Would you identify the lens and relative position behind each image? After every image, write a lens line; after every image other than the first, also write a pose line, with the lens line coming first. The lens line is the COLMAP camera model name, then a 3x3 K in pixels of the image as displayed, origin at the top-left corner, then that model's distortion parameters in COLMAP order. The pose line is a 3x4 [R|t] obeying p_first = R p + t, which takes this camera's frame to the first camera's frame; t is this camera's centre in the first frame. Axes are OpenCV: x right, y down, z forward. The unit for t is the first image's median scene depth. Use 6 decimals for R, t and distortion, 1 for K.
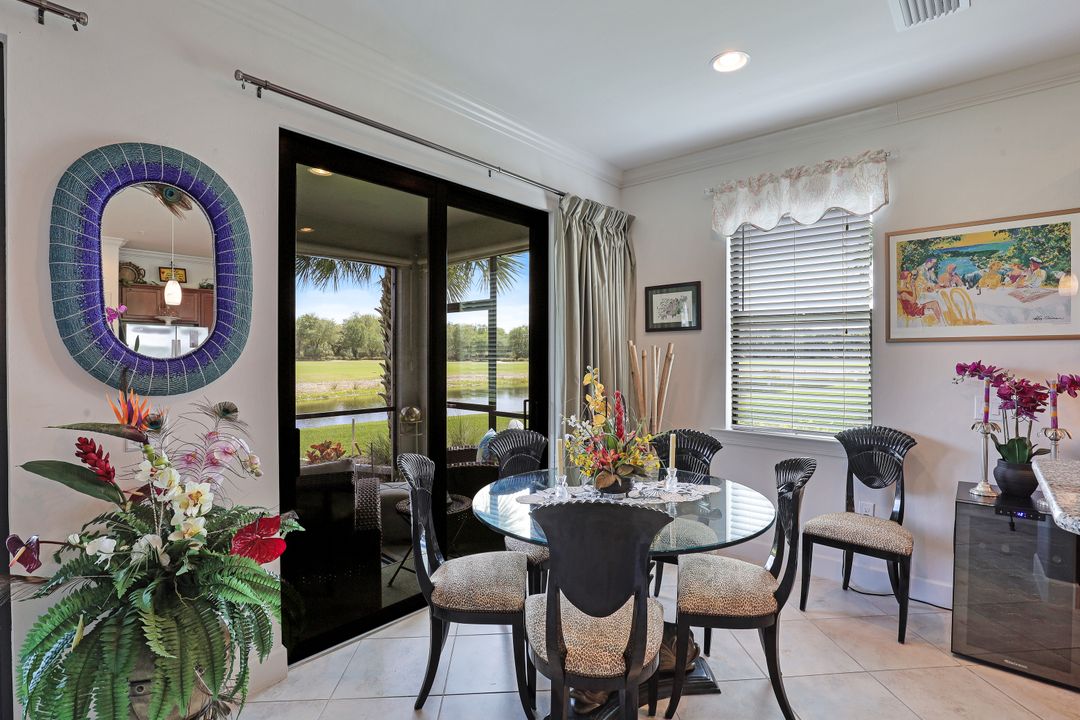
lens RADIAL K [[505.9, 0, 553.6], [0, 505.9, 358.1], [0, 0, 1]] dist [-0.038157, 0.006837]
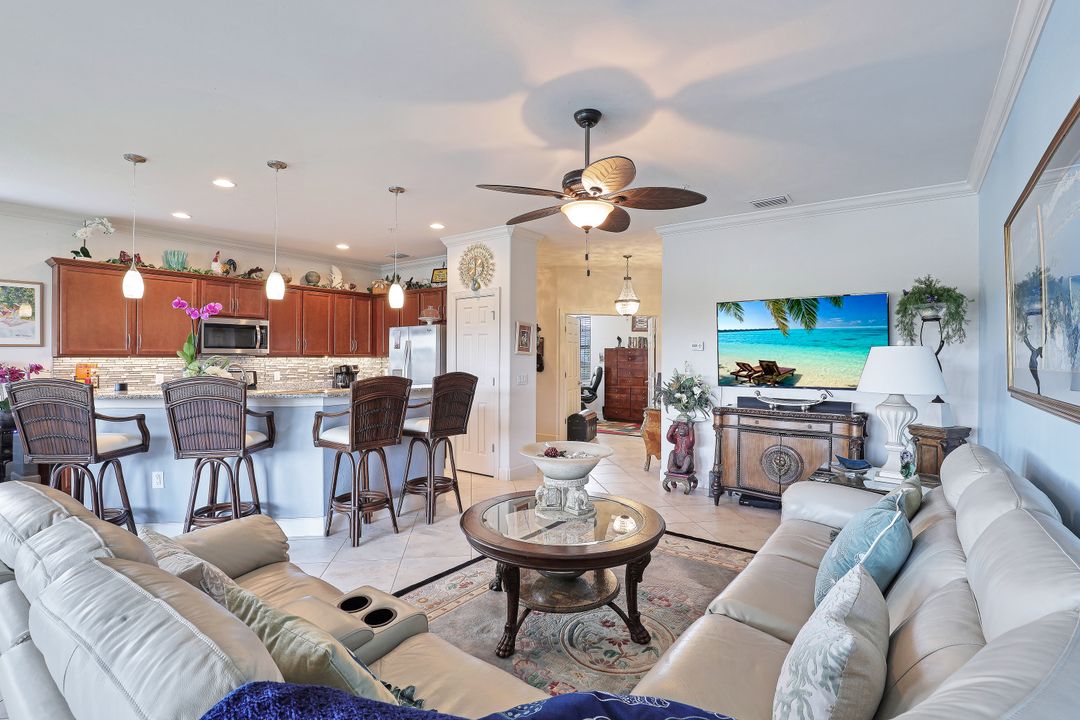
lens RADIAL K [[505.9, 0, 545.1], [0, 505.9, 358.8], [0, 0, 1]] dist [-0.038157, 0.006837]
pose [[-0.070708, -0.007373, 0.997470, -0.972484], [0.004395, 0.999961, 0.007703, 0.004761], [-0.997487, 0.004929, -0.070673, -0.844675]]
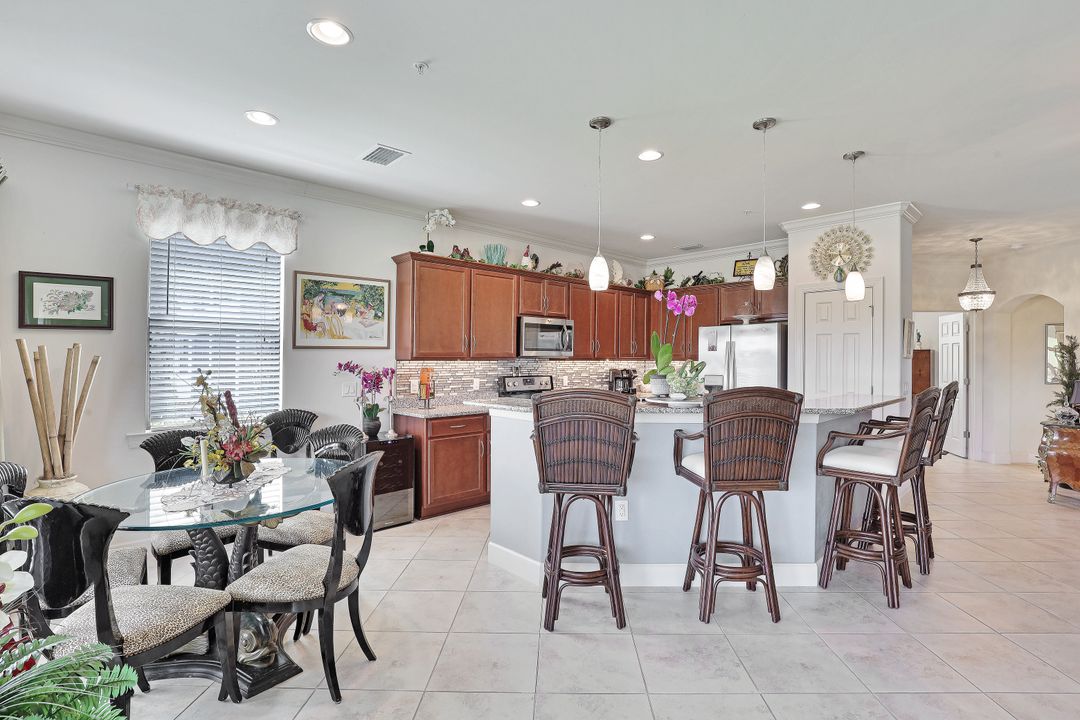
lens RADIAL K [[505.9, 0, 545.0], [0, 505.9, 355.6], [0, 0, 1]] dist [-0.038157, 0.006837]
pose [[0.105004, 0.002518, 0.994469, -0.701247], [0.004013, 0.999988, -0.002956, -0.005003], [-0.994464, 0.004302, 0.104992, 0.159434]]
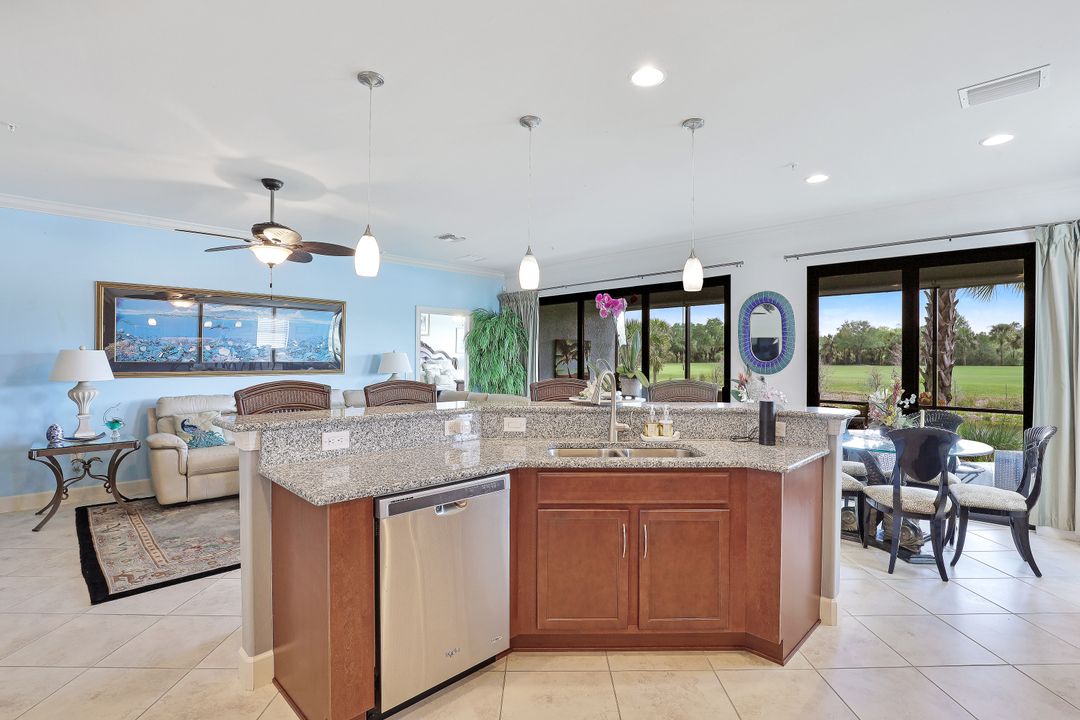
lens RADIAL K [[505.9, 0, 542.1], [0, 505.9, 360.4], [0, 0, 1]] dist [-0.038157, 0.006837]
pose [[-0.066409, -0.001766, -0.997791, 1.549181], [-0.013123, 0.999913, -0.000896, 0.007948], [0.997706, 0.013034, -0.066426, -0.106494]]
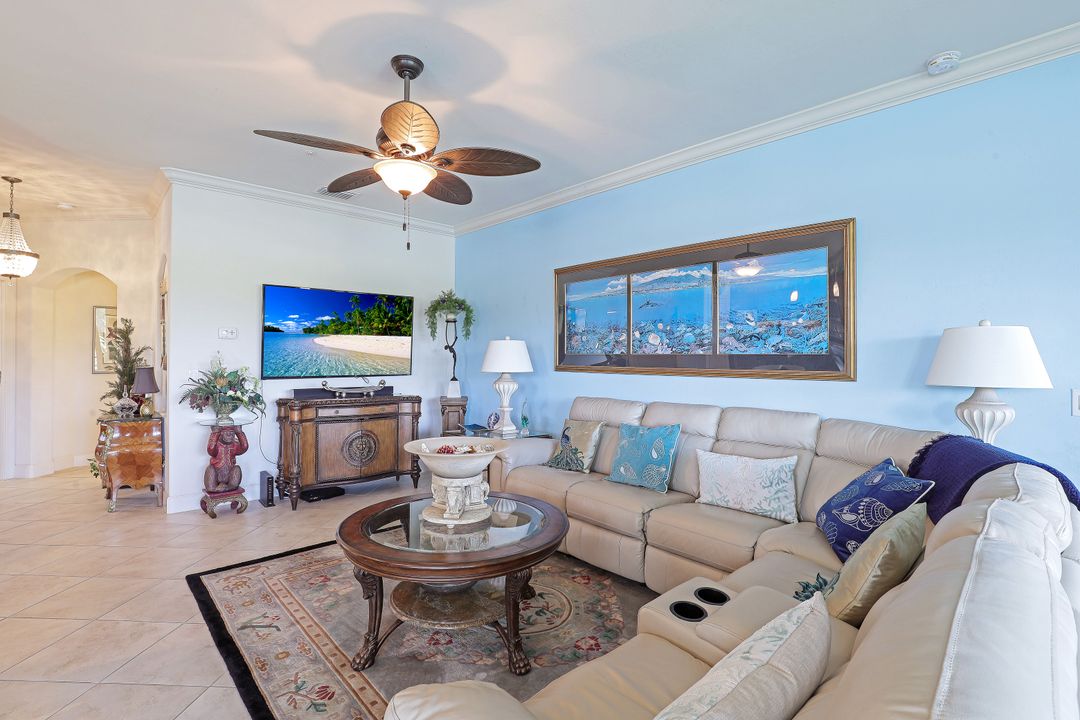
lens RADIAL K [[505.9, 0, 556.4], [0, 505.9, 357.4], [0, 0, 1]] dist [-0.038157, 0.006837]
pose [[-0.995514, -0.009496, 0.094134, -0.258543], [-0.008476, 0.999901, 0.011227, 0.025182], [-0.094231, 0.010379, -0.995496, -0.097725]]
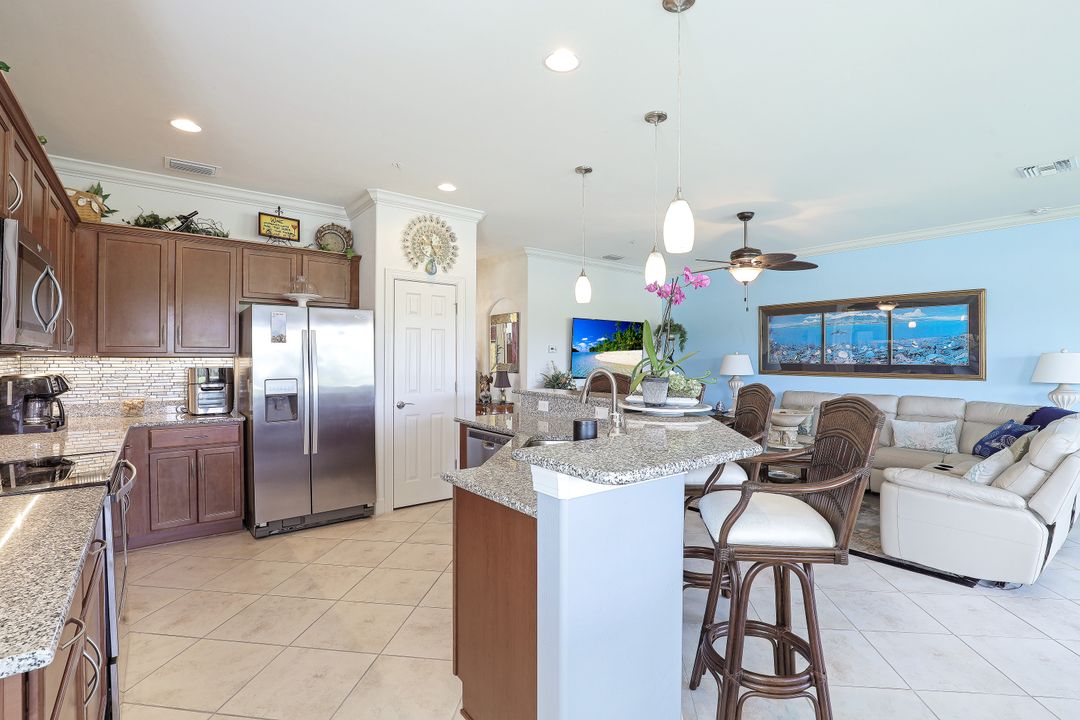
lens RADIAL K [[505.9, 0, 557.3], [0, 505.9, 358.3], [0, 0, 1]] dist [-0.038157, 0.006837]
pose [[-0.983346, -0.009483, 0.181496, 0.453145], [-0.008155, 0.999934, 0.008061, -0.003279], [-0.181561, 0.006447, -0.983359, 0.896914]]
